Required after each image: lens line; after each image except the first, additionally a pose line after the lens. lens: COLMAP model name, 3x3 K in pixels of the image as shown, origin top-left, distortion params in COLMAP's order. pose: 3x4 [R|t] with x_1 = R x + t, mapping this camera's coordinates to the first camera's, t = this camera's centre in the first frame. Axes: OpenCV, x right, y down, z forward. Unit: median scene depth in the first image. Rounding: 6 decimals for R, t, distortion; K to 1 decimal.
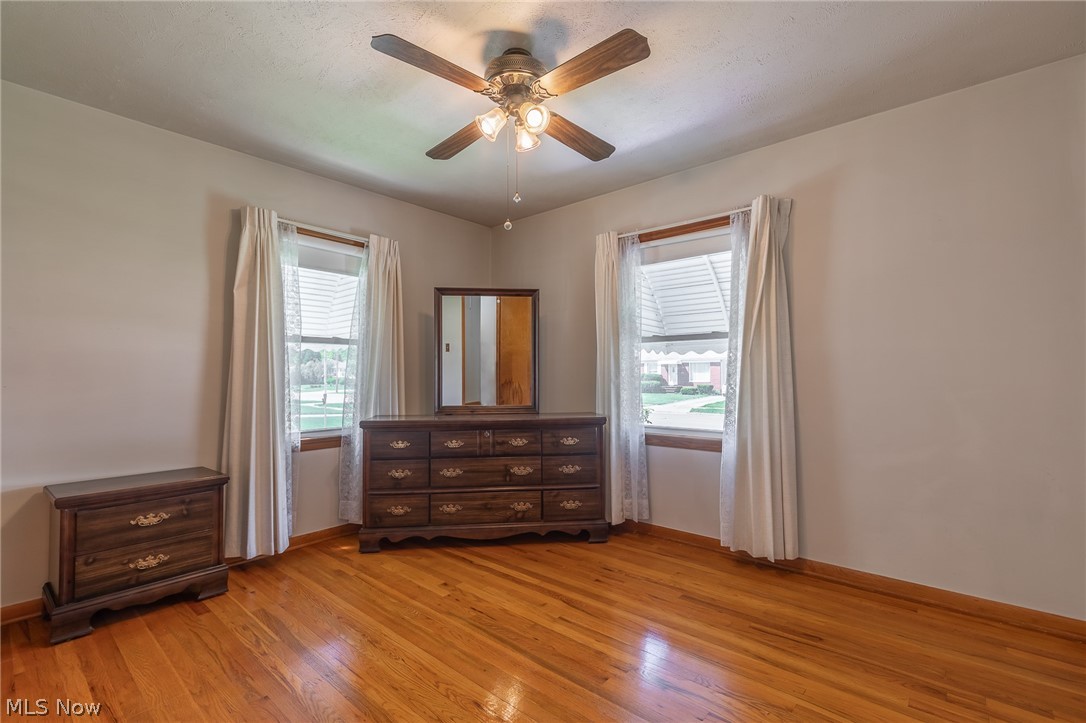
lens RADIAL K [[489.5, 0, 540.7], [0, 489.5, 362.7], [0, 0, 1]] dist [0.004238, -0.001307]
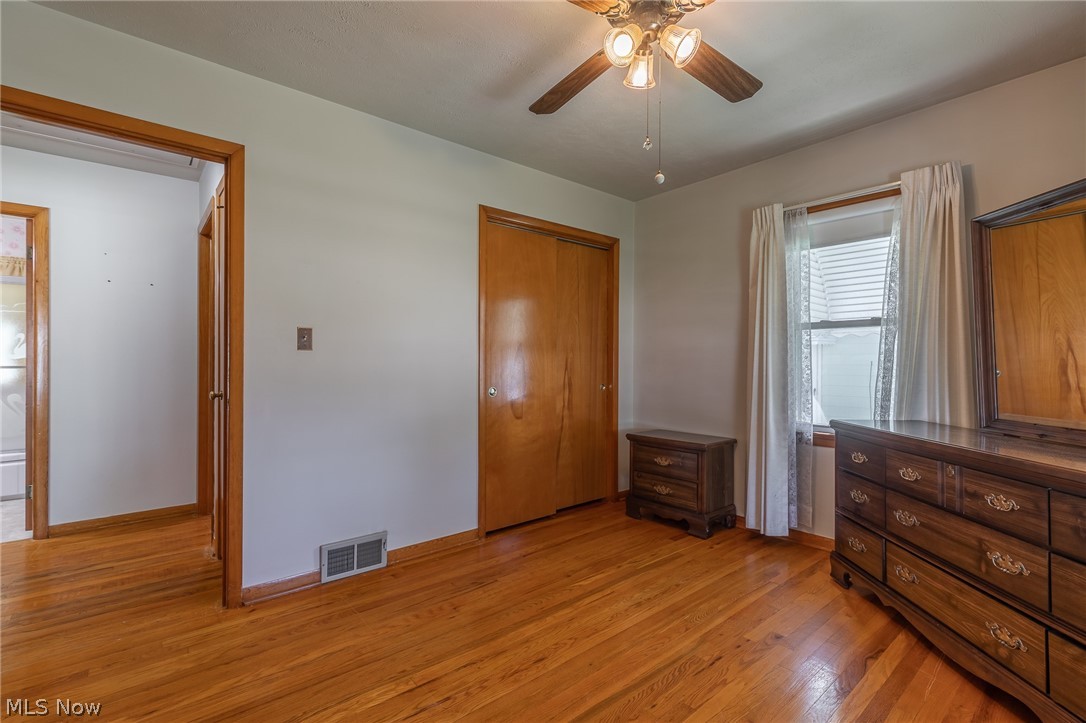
lens RADIAL K [[489.5, 0, 541.9], [0, 489.5, 362.0], [0, 0, 1]] dist [0.004238, -0.001307]
pose [[-0.157757, -0.000991, -0.987477, 0.520497], [0.026131, 0.999645, -0.005177, 0.012480], [0.987132, -0.026620, -0.157675, 0.638896]]
